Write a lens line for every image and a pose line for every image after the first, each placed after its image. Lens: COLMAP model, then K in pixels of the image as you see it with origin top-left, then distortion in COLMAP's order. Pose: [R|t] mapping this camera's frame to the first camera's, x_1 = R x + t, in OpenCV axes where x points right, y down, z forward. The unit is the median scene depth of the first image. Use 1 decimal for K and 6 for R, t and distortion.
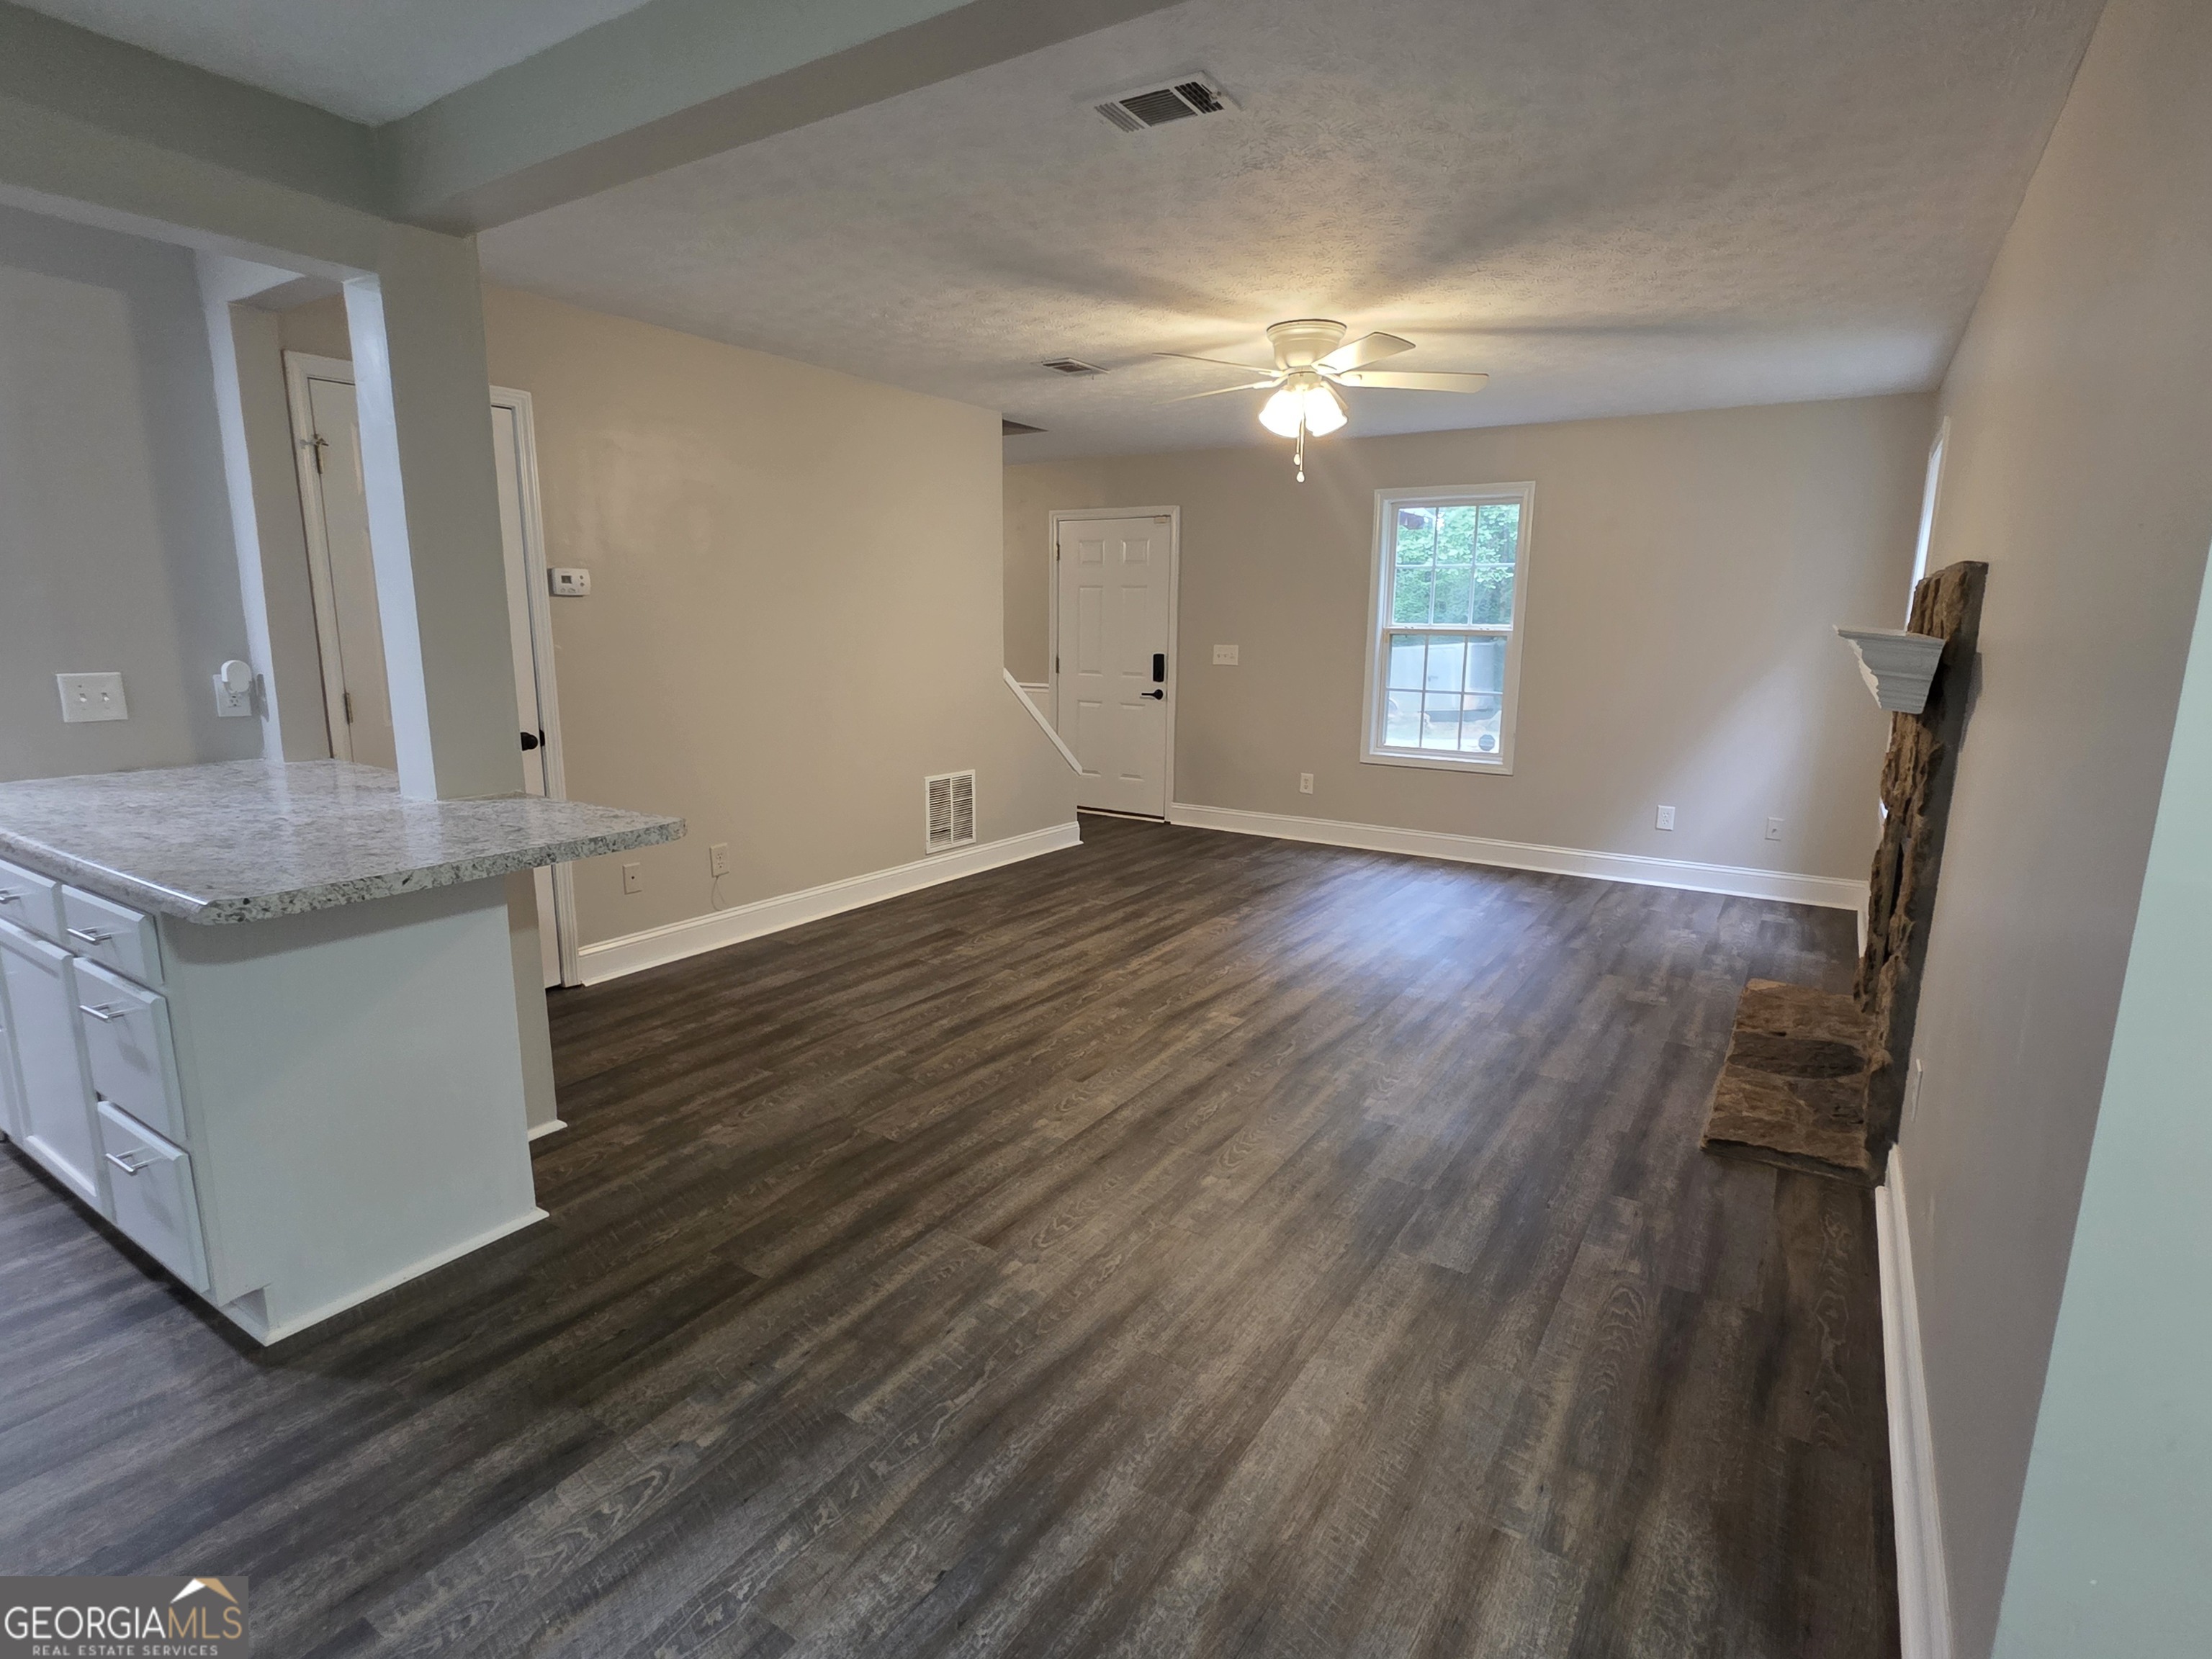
lens RADIAL K [[1107.7, 0, 1110.7], [0, 1107.7, 835.7], [0, 0, 1]] dist [0.001654, -0.001586]
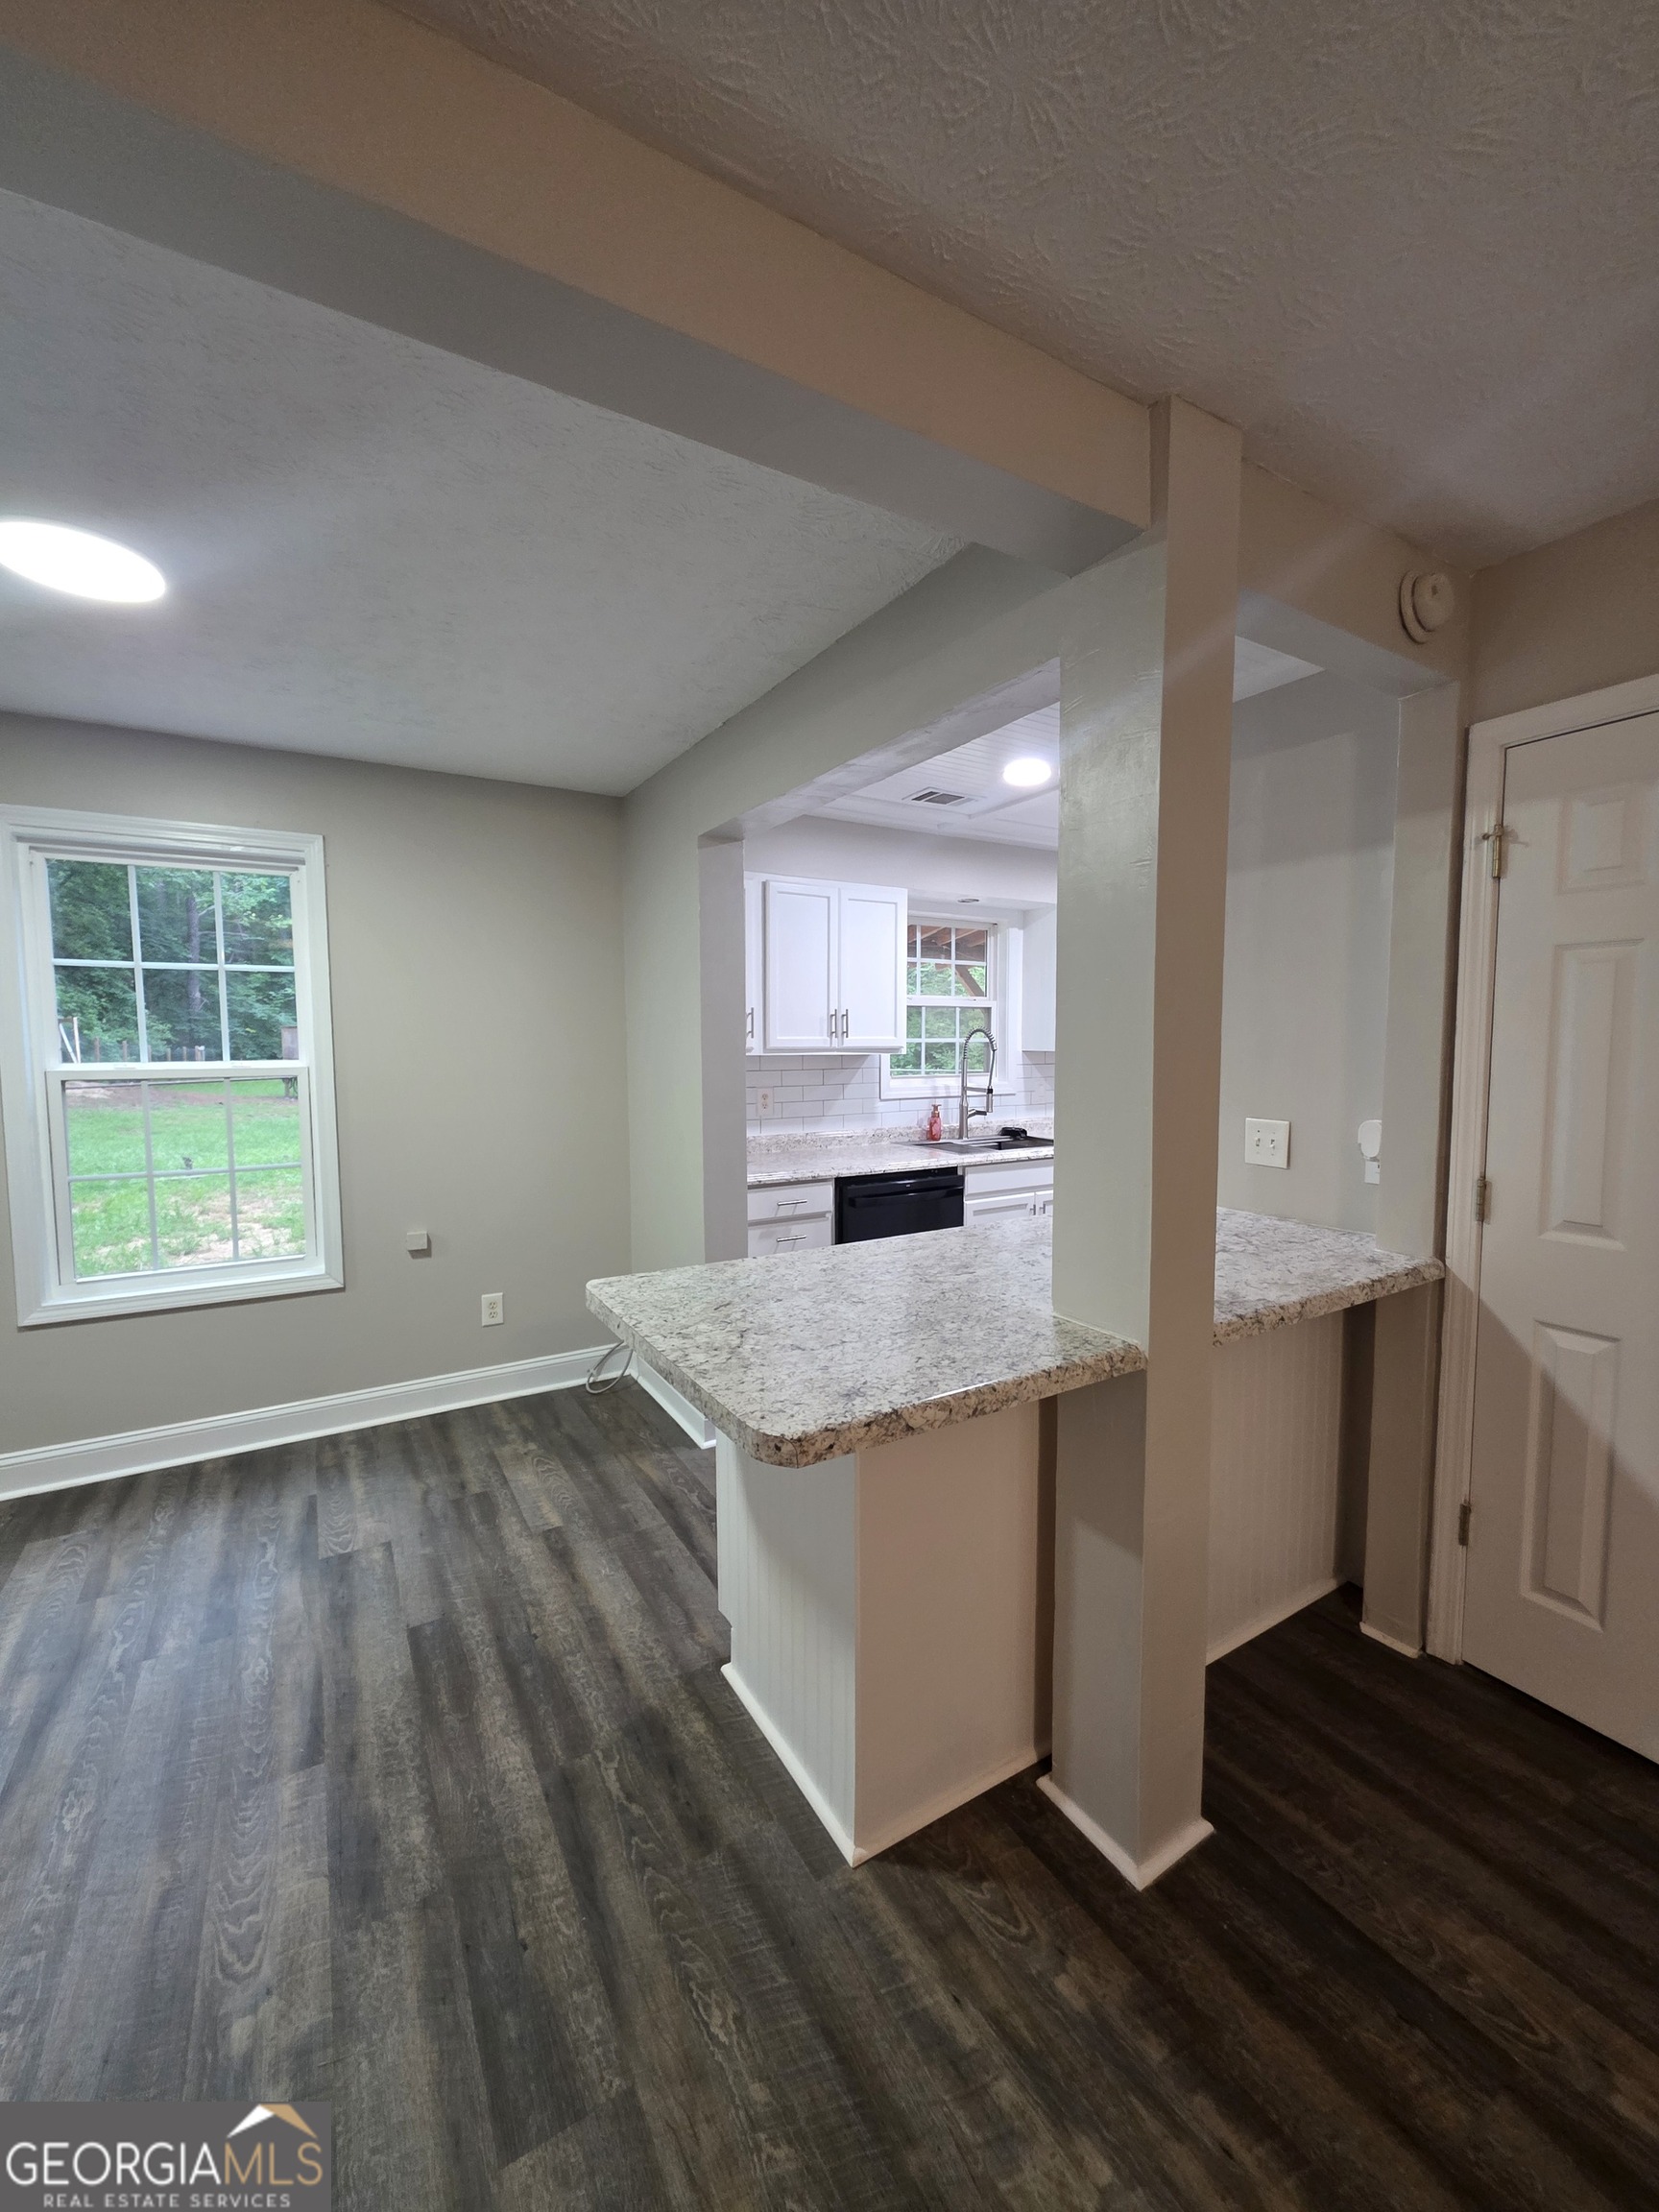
lens RADIAL K [[881.7, 0, 835.0], [0, 881.7, 1106.6], [0, 0, 1]] dist [0.002385, -0.000520]
pose [[-0.443271, 0.062891, -0.894179, -0.001544], [-0.177589, 0.971602, 0.156373, -0.154885], [0.878620, 0.228112, -0.419514, 0.706767]]
